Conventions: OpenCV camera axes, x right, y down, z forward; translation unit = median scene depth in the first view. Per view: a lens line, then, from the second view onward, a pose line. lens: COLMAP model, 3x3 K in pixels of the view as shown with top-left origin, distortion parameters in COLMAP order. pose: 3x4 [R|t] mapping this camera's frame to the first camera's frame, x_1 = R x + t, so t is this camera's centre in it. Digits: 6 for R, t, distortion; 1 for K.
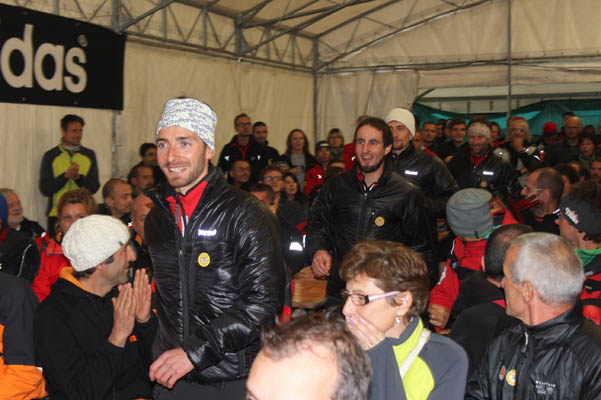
lens RADIAL K [[966.7, 0, 300.5], [0, 966.7, 200.0], [0, 0, 1]] dist [0.019884, 0.105937]
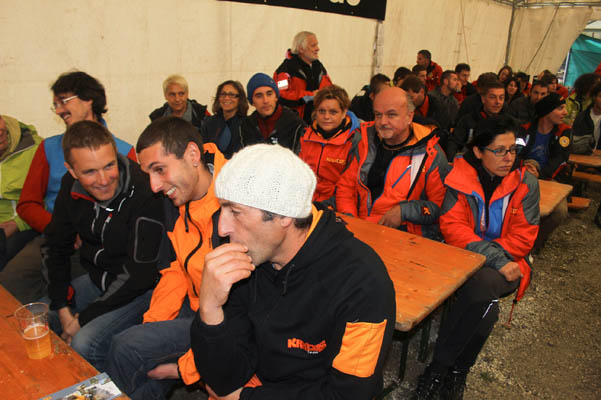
lens RADIAL K [[521.9, 0, 300.5], [0, 521.9, 200.0], [0, 0, 1]] dist [-0.158930, 0.155705]
pose [[0.943445, 0.153135, -0.294042, -0.031031], [-0.079941, 0.965838, 0.246507, -0.010512], [0.321746, -0.209060, 0.923457, 0.172809]]
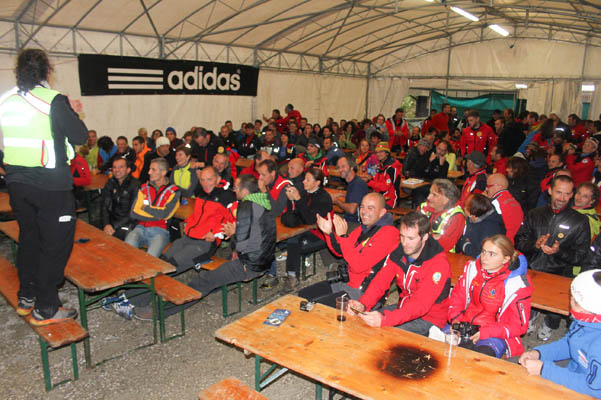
lens RADIAL K [[521.9, 0, 300.5], [0, 521.9, 200.0], [0, 0, 1]] dist [-0.158930, 0.155705]
pose [[0.955149, 0.098111, -0.279402, 0.333176], [-0.058231, 0.987327, 0.147632, -0.026099], [0.290345, -0.124741, 0.948757, -0.330848]]
